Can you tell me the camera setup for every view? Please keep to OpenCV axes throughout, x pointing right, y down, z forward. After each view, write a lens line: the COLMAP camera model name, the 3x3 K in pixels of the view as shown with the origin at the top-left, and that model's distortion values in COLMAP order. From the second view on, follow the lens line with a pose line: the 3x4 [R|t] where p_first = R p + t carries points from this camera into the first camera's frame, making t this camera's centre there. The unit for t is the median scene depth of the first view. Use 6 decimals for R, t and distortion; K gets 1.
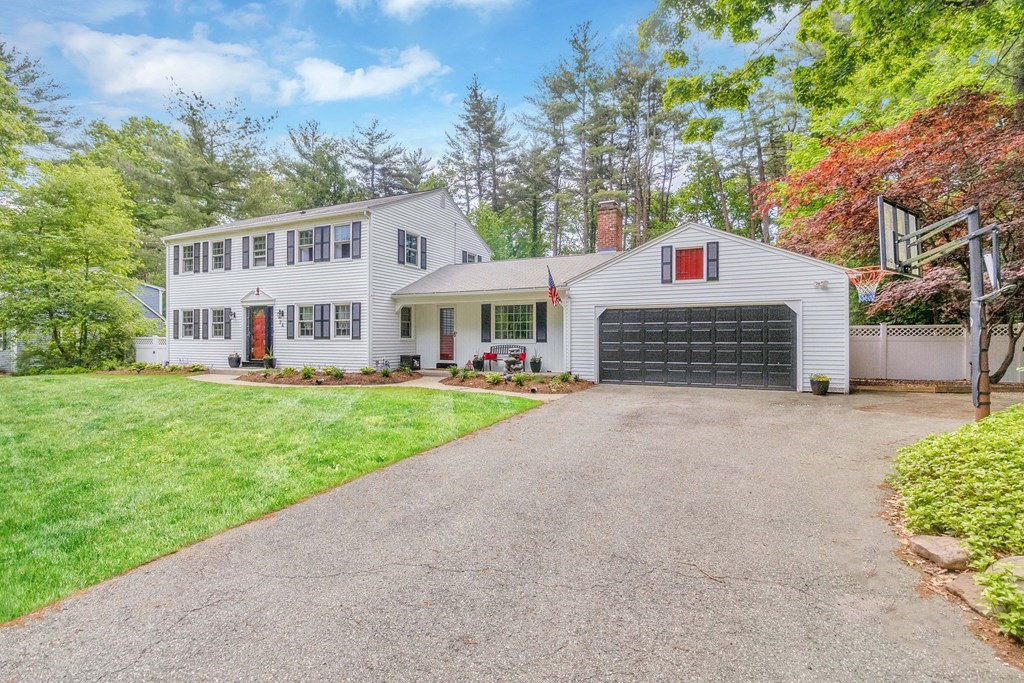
lens RADIAL K [[483.0, 0, 511.2], [0, 483.0, 337.5], [0, 0, 1]] dist [0.009324, -0.000052]
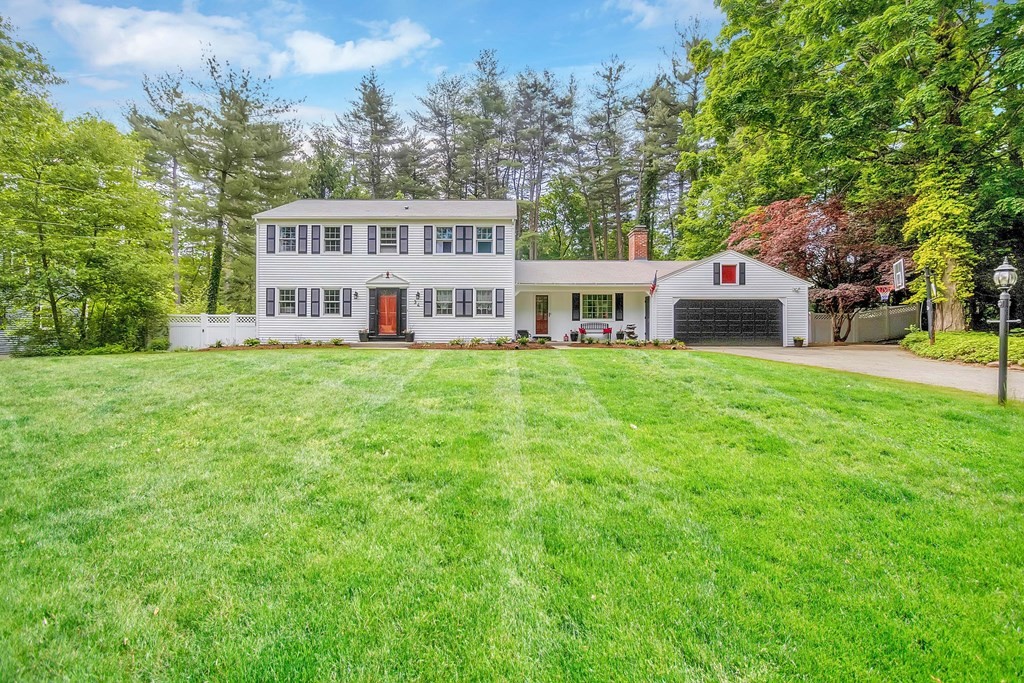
lens RADIAL K [[483.0, 0, 513.4], [0, 483.0, 343.3], [0, 0, 1]] dist [0.009324, -0.000052]
pose [[0.909488, -0.006427, 0.415680, -0.717288], [-0.004189, 0.999688, 0.024620, 0.036819], [-0.415708, -0.024133, 0.909178, -0.166749]]
